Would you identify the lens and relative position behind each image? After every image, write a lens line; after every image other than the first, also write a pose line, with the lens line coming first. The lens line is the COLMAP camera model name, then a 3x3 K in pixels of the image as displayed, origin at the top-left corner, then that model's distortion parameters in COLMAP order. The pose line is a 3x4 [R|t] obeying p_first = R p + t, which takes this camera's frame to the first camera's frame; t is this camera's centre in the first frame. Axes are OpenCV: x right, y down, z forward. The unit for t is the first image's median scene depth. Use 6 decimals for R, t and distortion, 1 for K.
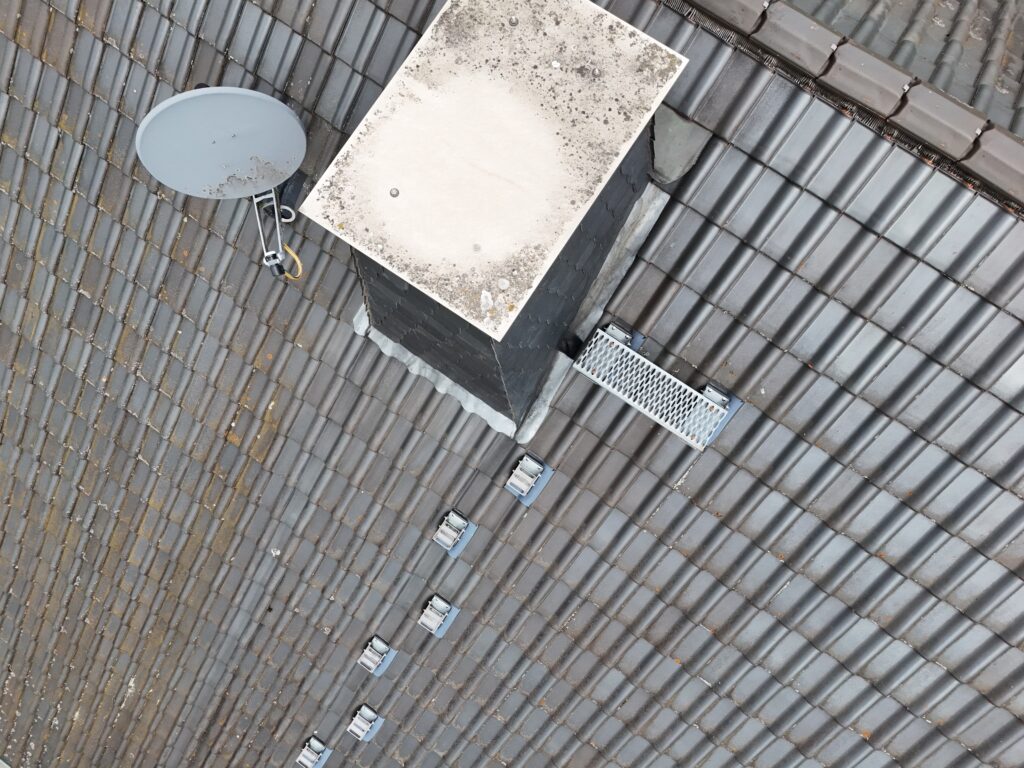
lens RADIAL K [[812.3, 0, 512.0], [0, 812.3, 384.0], [0, 0, 1]] dist [0.036785, -0.000784]
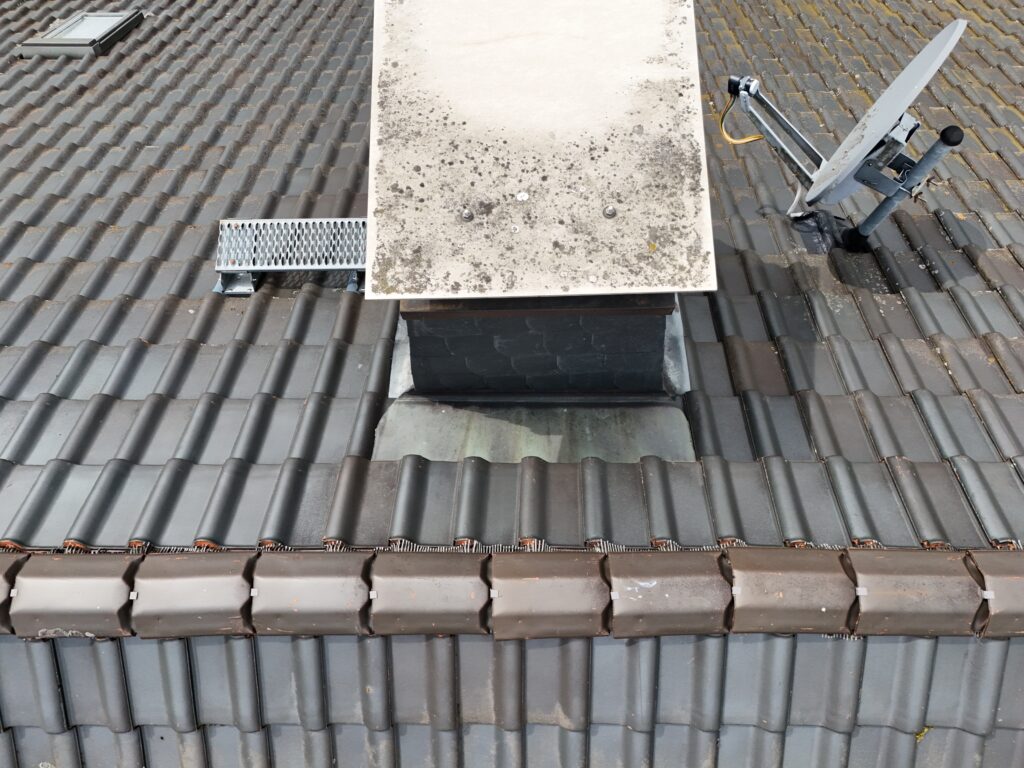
lens RADIAL K [[812.3, 0, 512.0], [0, 812.3, 384.0], [0, 0, 1]] dist [0.036785, -0.000784]
pose [[-0.822083, 0.561801, -0.092509, 0.217600], [-0.552690, -0.748364, 0.366722, -0.766298], [0.136795, 0.352604, 0.925720, 0.406693]]
